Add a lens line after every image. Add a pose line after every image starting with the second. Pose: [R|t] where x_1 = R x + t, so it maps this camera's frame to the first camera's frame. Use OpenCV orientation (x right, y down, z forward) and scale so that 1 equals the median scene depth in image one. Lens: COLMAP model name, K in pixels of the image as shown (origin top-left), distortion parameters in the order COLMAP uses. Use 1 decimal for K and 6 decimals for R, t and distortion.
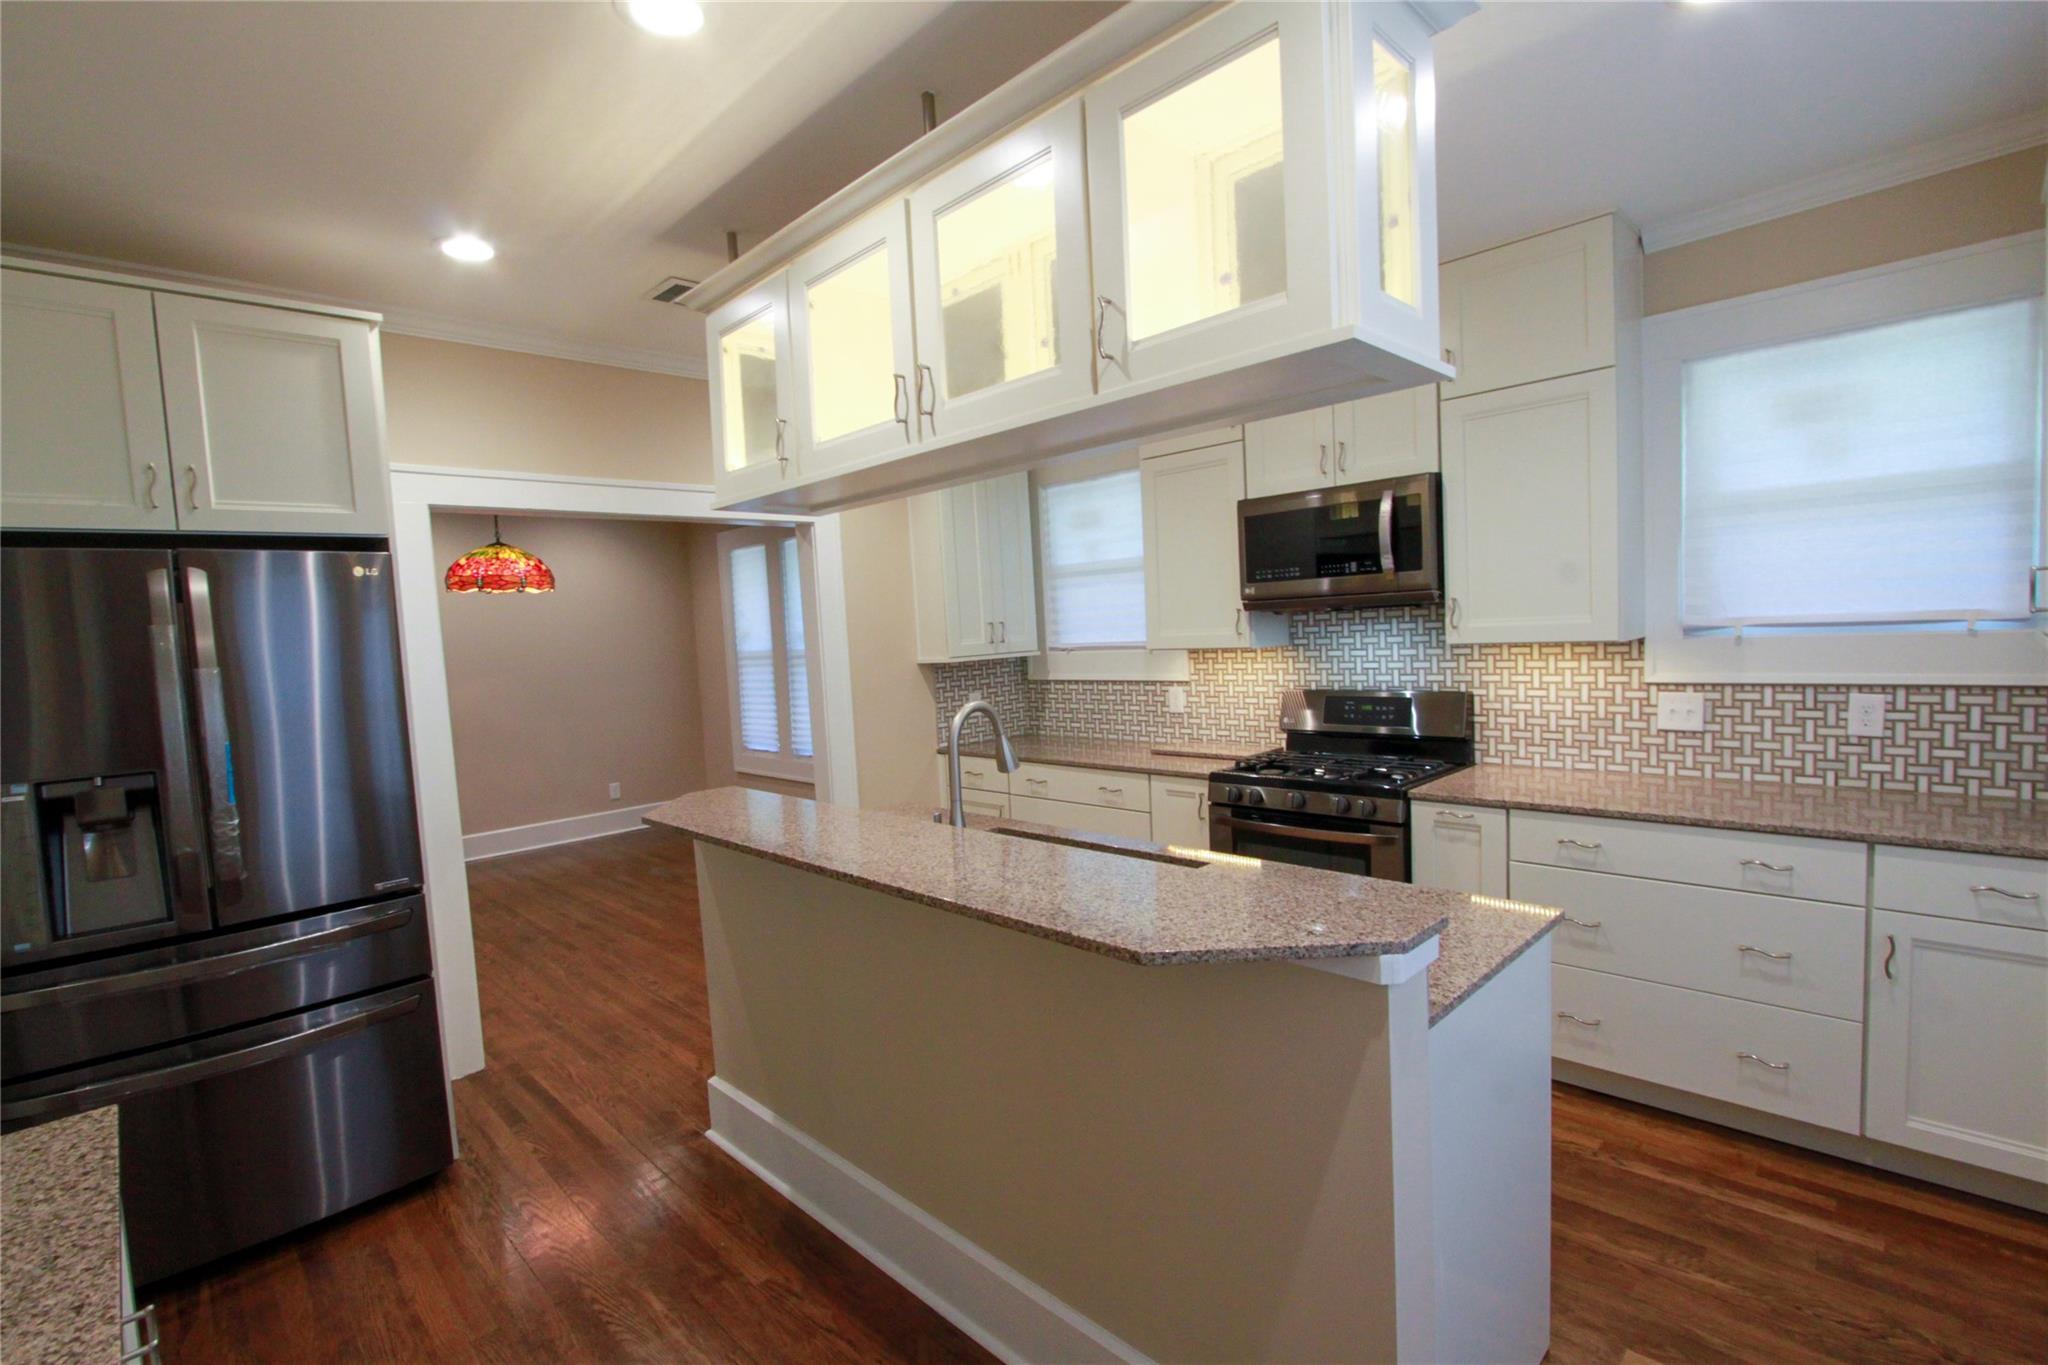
lens RADIAL K [[941.5, 0, 1020.3], [0, 941.5, 693.4], [0, 0, 1]] dist [-0.017409, 0.001240]
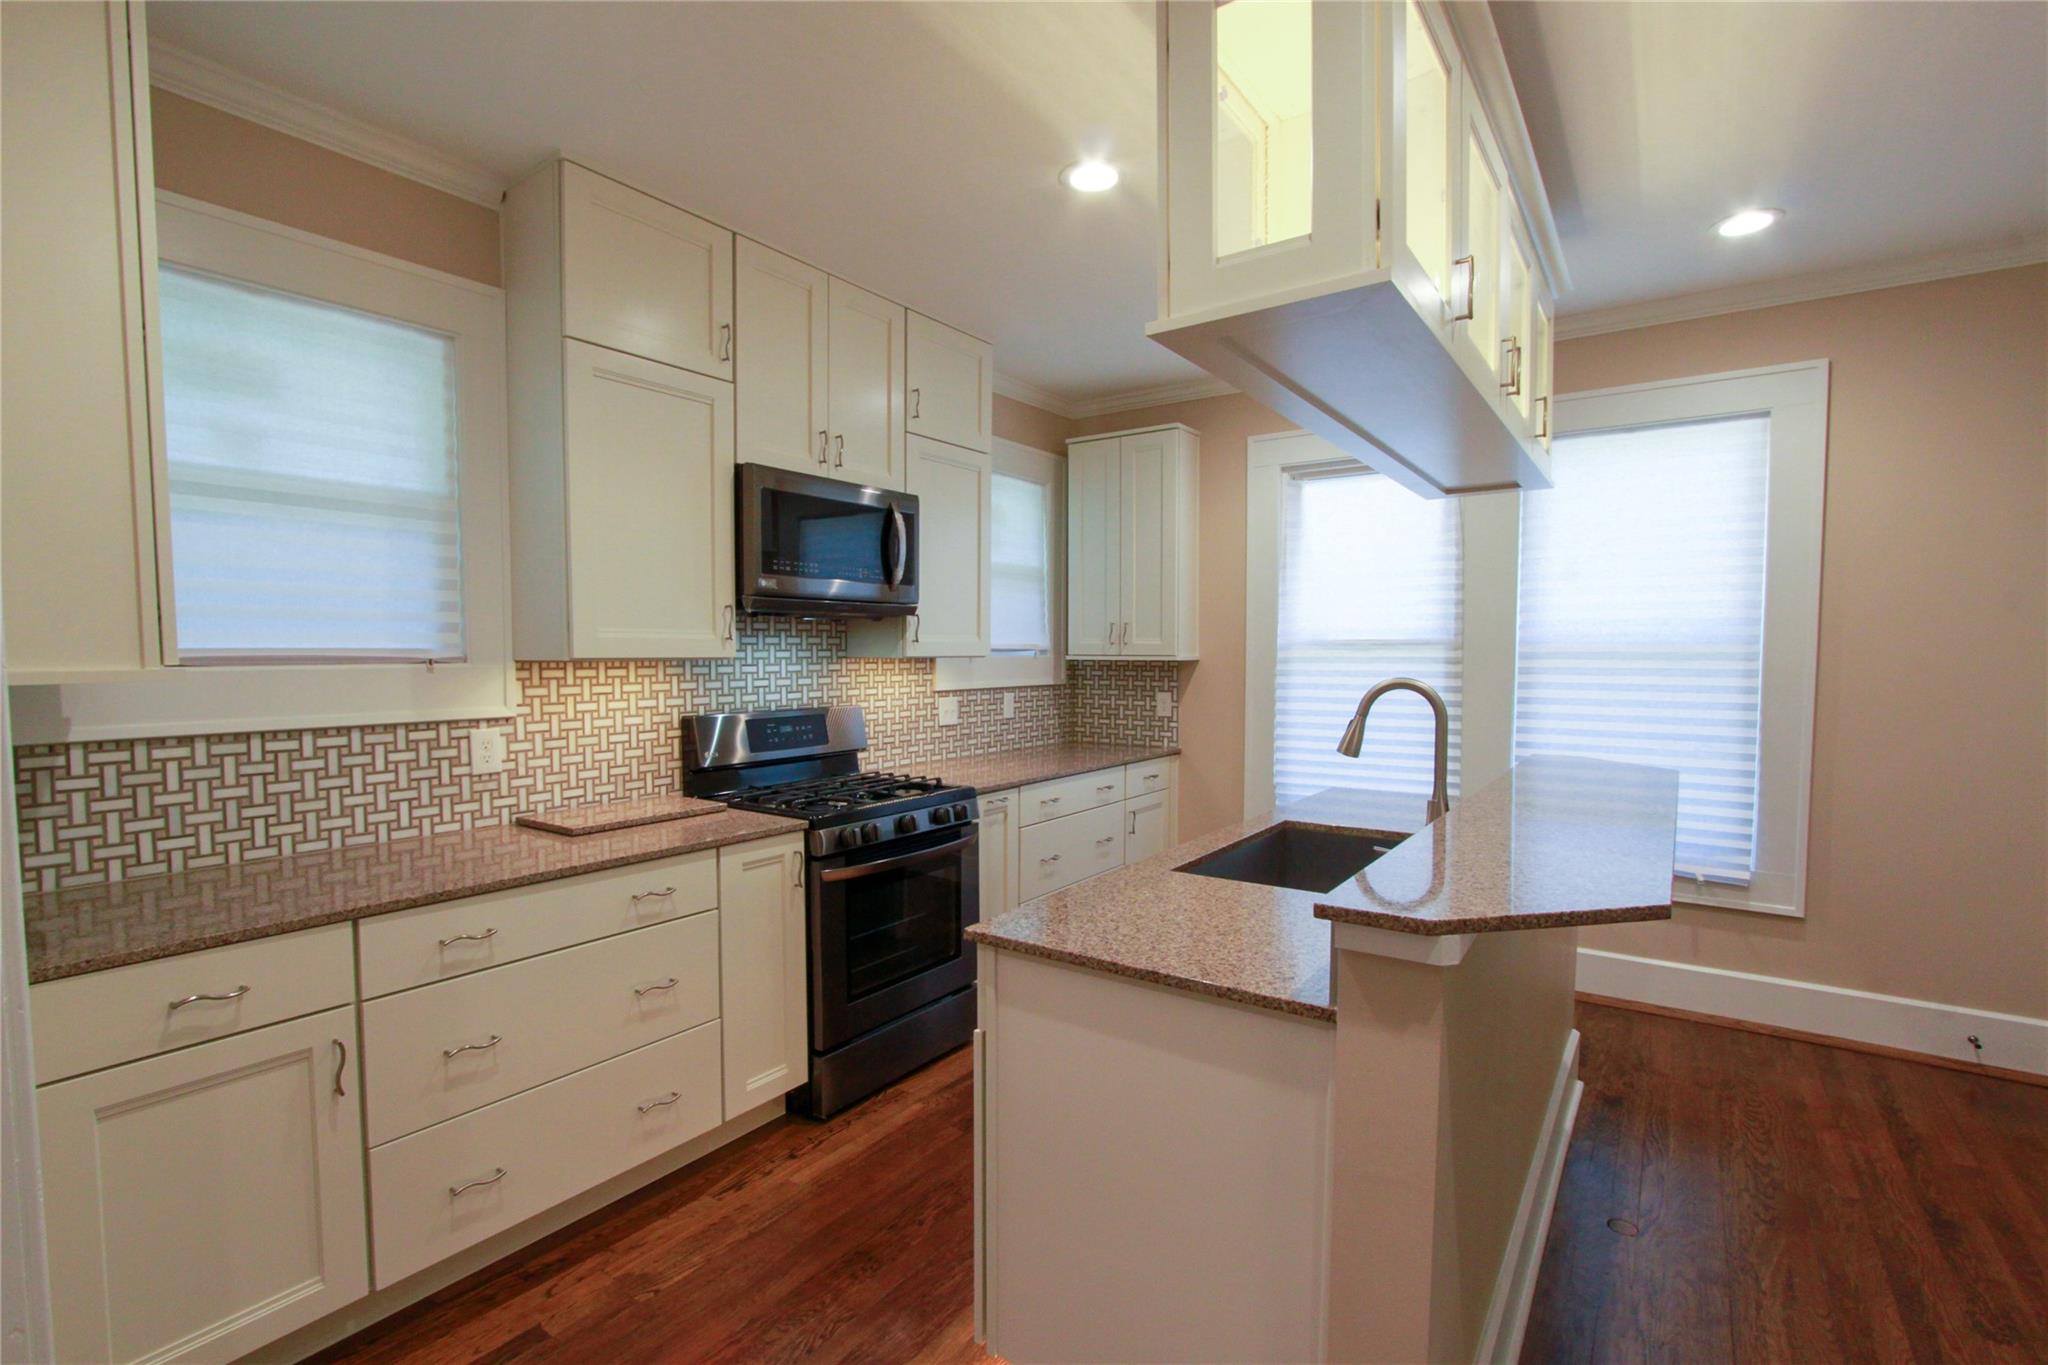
lens RADIAL K [[935.1, 0, 1019.5], [0, 935.1, 693.1], [0, 0, 1]] dist [-0.019118, 0.001954]
pose [[-0.173761, 0.004943, 0.984775, -0.620604], [0.079790, 0.996770, 0.009075, -0.010569], [-0.981550, 0.080152, -0.173594, 1.058096]]
